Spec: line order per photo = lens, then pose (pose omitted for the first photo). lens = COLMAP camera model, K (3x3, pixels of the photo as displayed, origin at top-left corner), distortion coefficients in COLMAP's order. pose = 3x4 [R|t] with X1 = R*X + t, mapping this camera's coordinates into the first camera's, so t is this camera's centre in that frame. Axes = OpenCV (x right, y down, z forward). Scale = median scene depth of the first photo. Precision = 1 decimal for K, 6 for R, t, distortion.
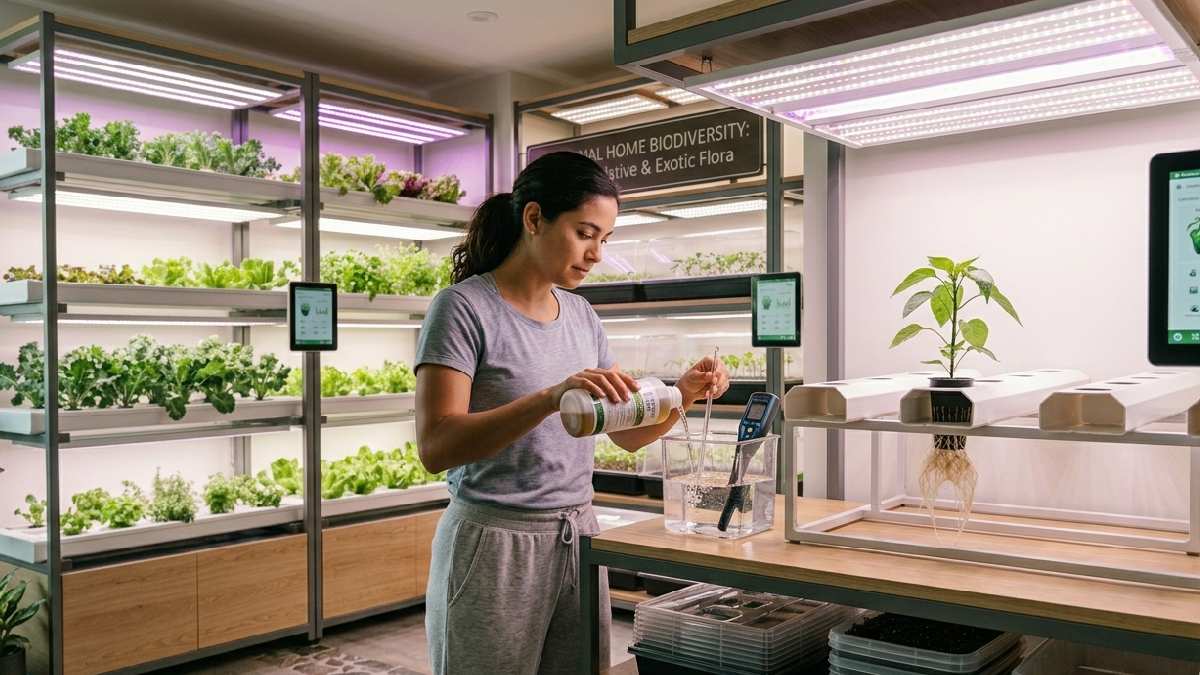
lens RADIAL K [[1028.5, 0, 600.0], [0, 1028.5, 337.5], [0, 0, 1]] dist [0.002662, -0.001177]
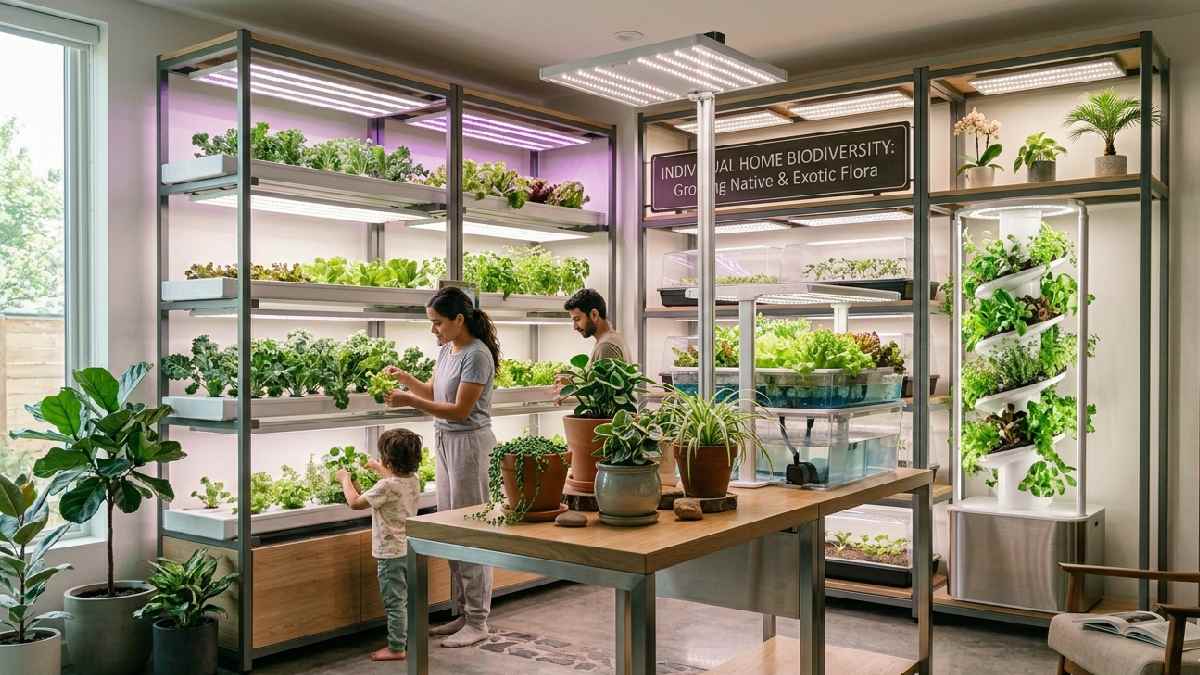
lens RADIAL K [[1028.5, 0, 600.0], [0, 1028.5, 337.5], [0, 0, 1]] dist [0.002662, -0.001177]
pose [[0.999768, 0.010163, 0.018998, -0.153938], [-0.010256, 0.999936, 0.004828, -0.002082], [-0.018948, -0.005022, 0.999808, -0.072375]]
